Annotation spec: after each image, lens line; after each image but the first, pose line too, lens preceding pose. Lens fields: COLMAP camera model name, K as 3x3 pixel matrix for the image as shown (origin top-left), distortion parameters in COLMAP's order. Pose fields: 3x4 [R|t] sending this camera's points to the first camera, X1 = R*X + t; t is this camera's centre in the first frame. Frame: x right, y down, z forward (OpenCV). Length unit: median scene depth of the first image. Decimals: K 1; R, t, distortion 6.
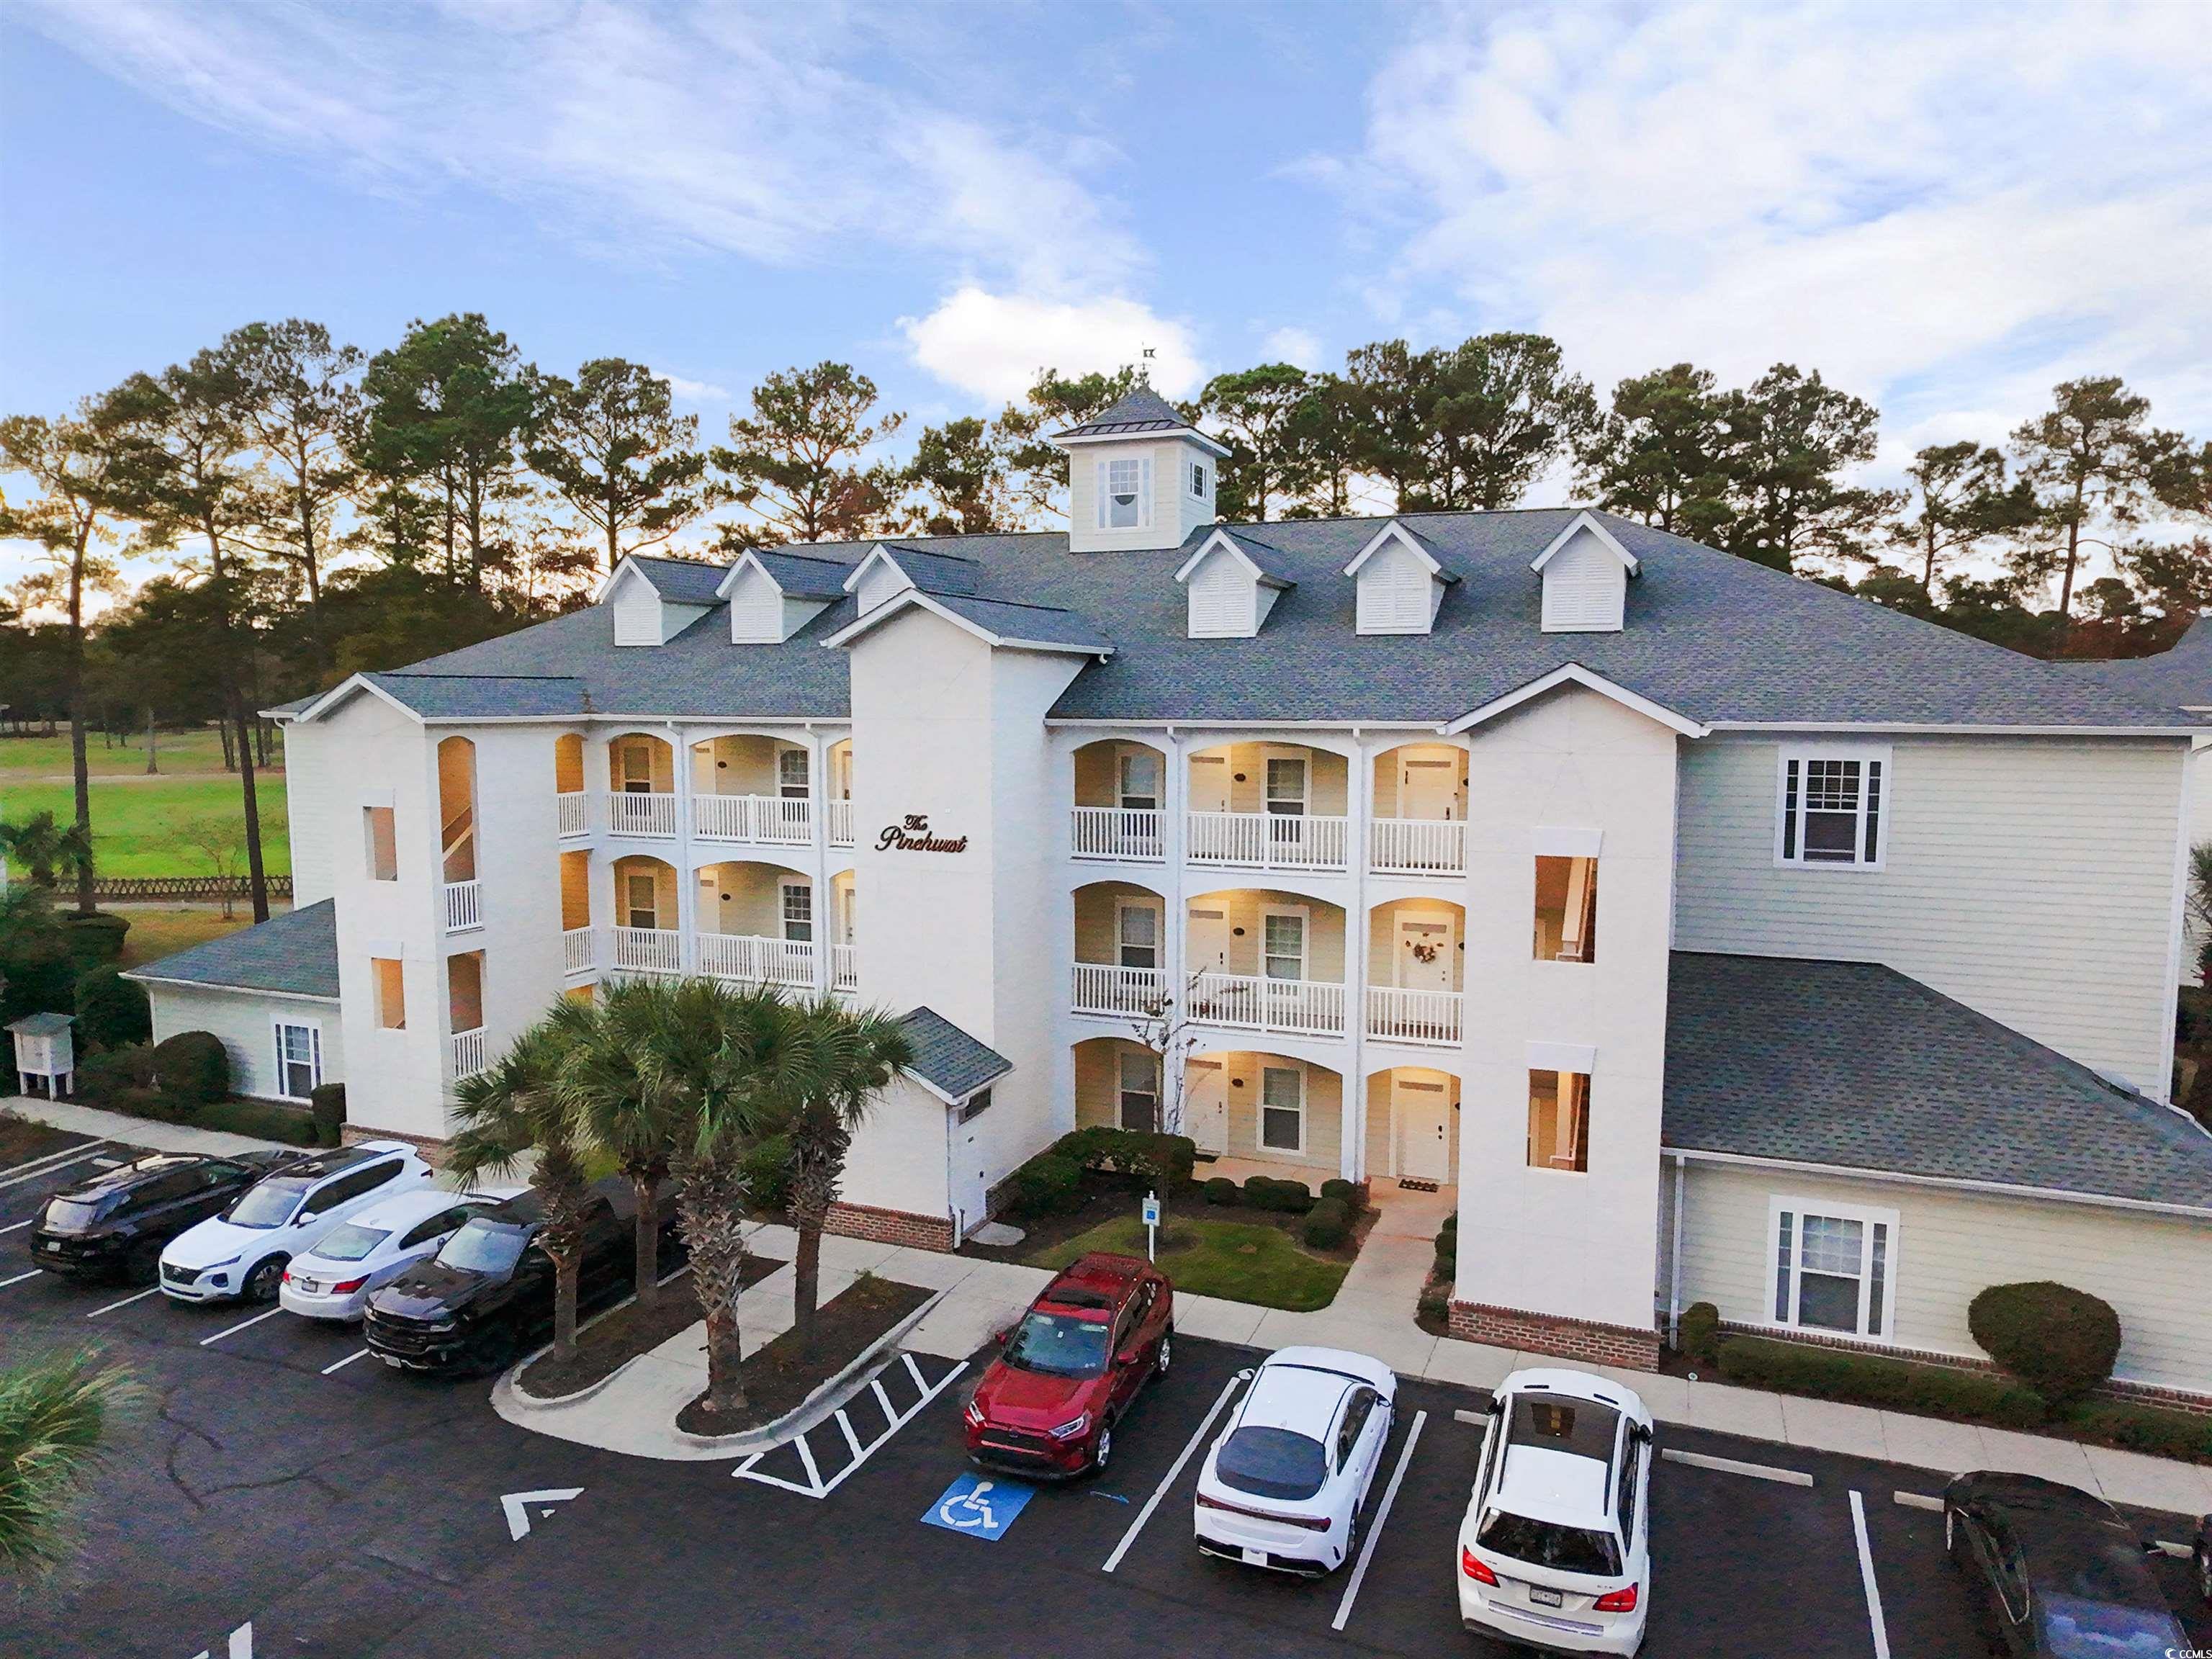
lens RADIAL K [[1474.7, 0, 1120.7], [0, 1474.7, 834.1], [0, 0, 1]] dist [0.001744, 0.003508]
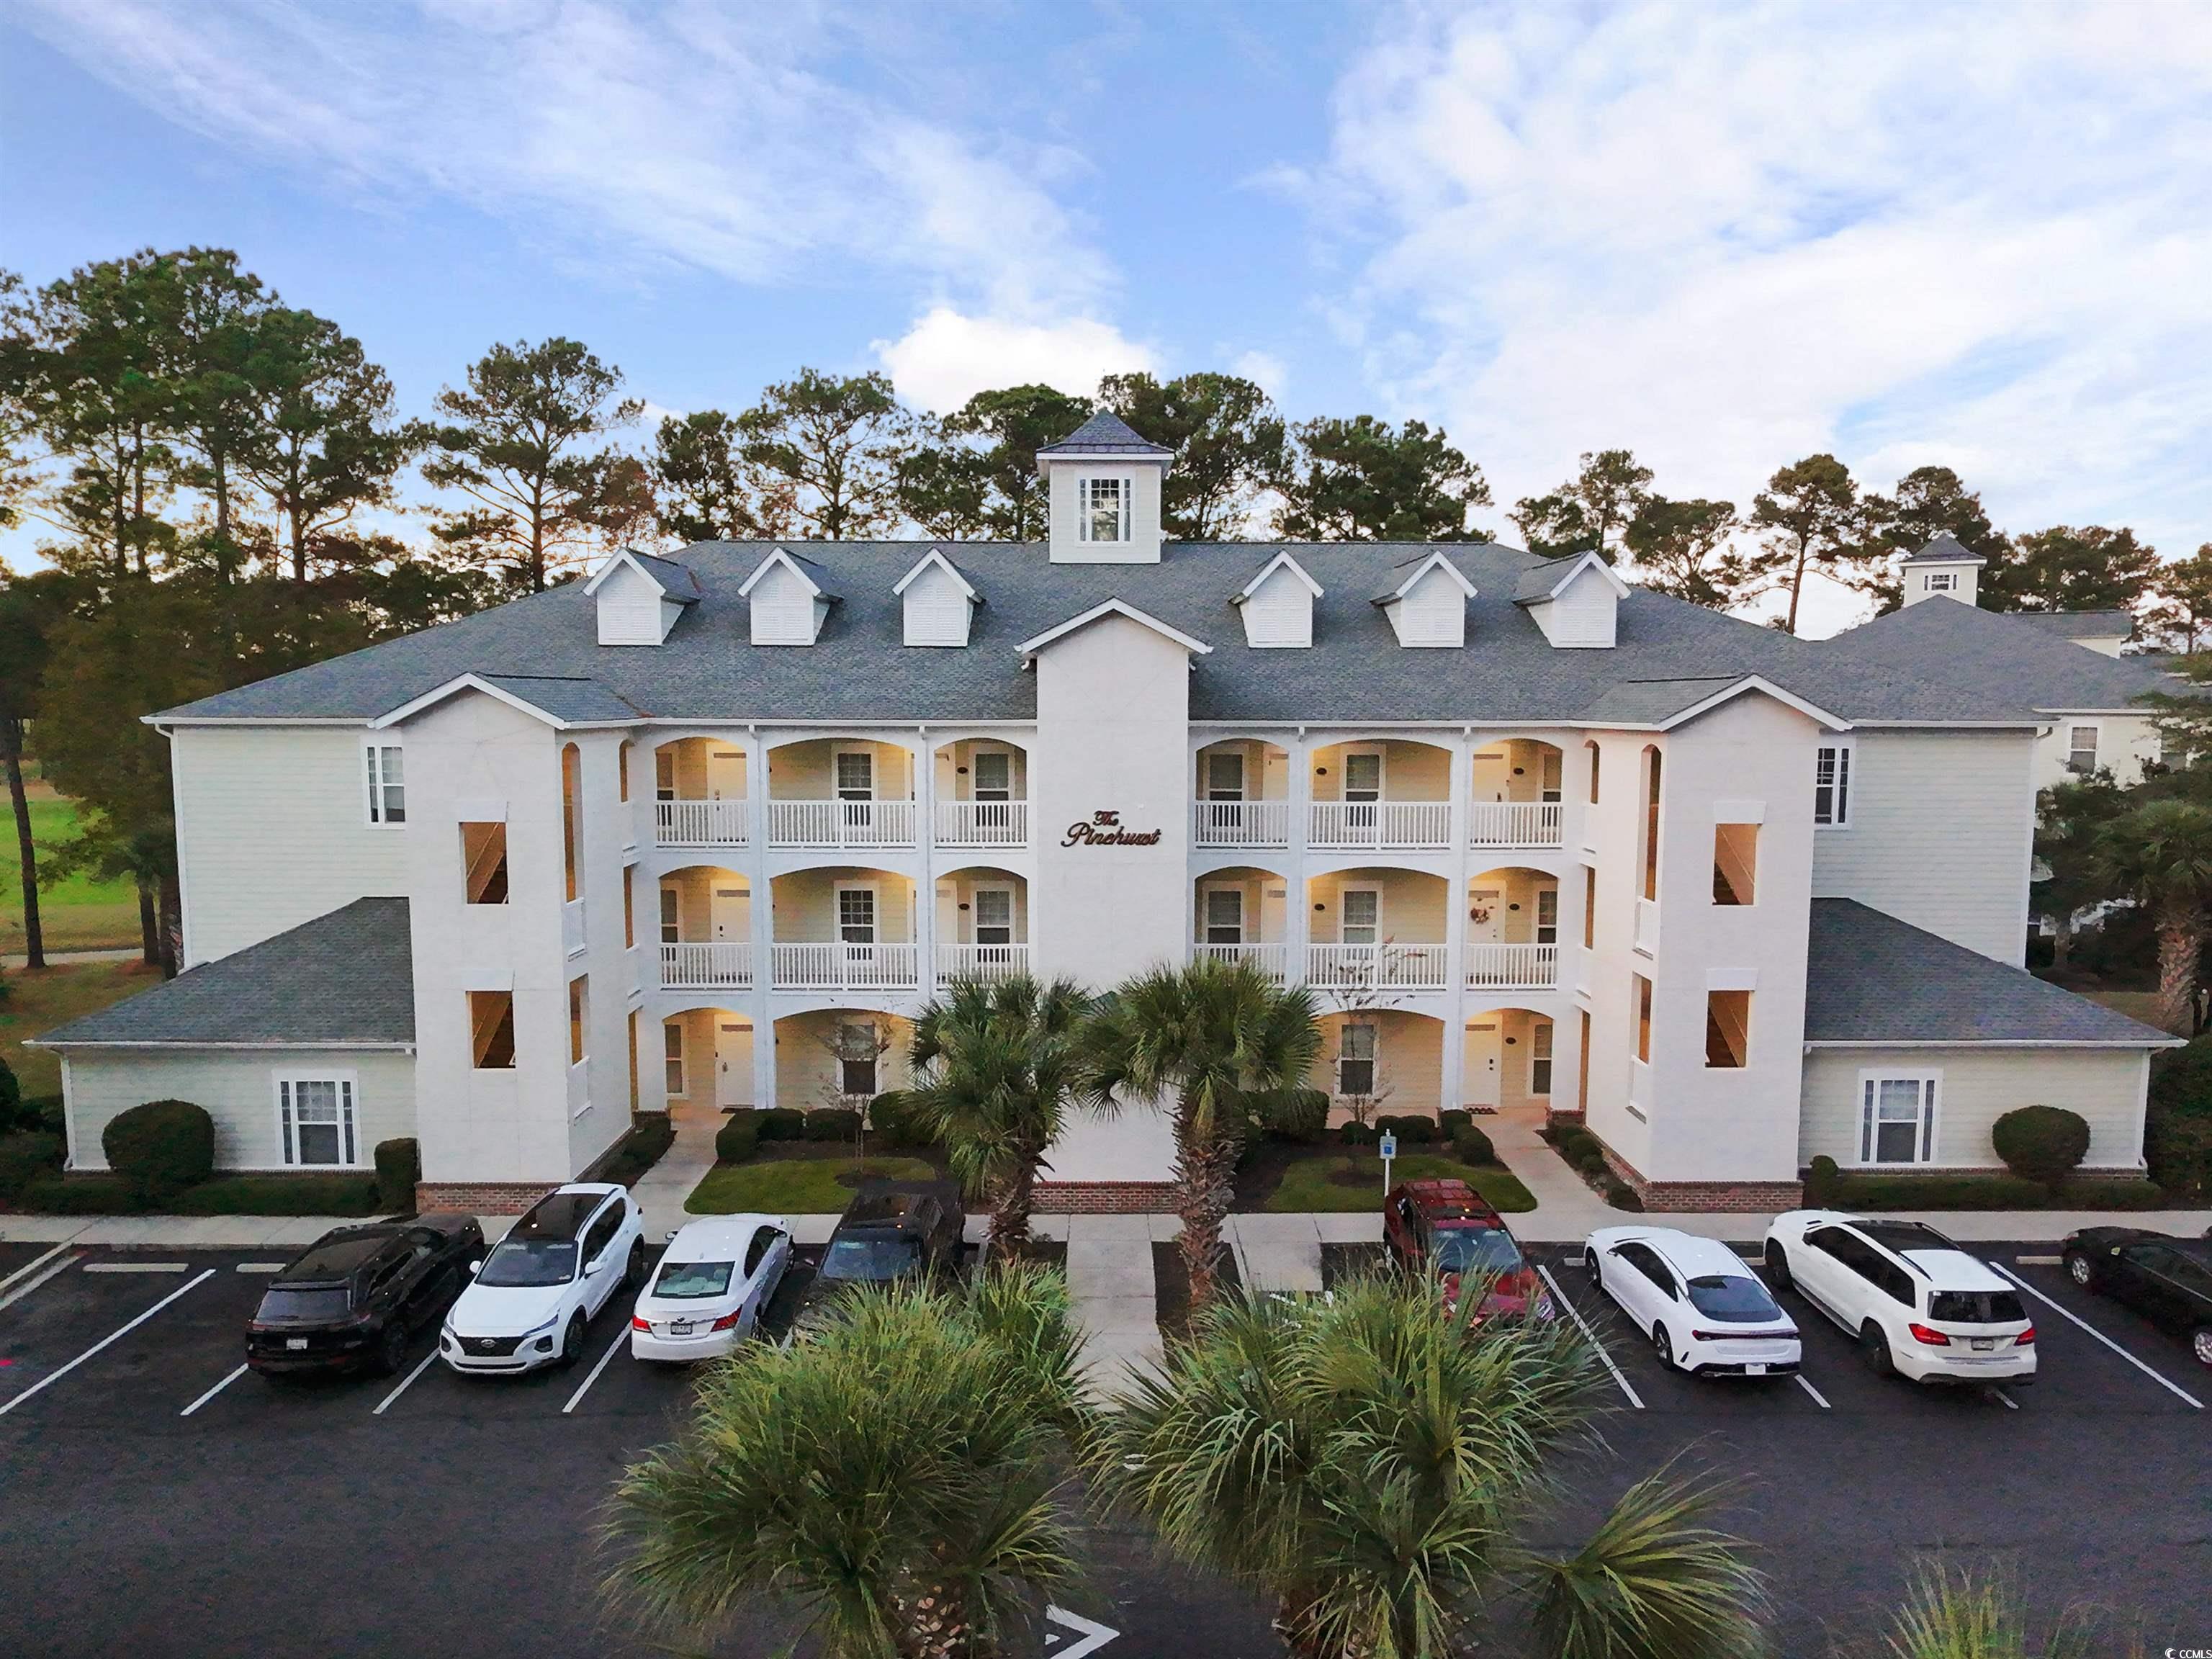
lens RADIAL K [[1474.7, 0, 1120.7], [0, 1474.7, 834.1], [0, 0, 1]] dist [0.001744, 0.003508]
pose [[0.915885, -0.035948, 0.399828, -0.524641], [0.036494, 0.999314, 0.006250, -0.002769], [-0.399779, 0.008867, 0.916569, 0.021478]]
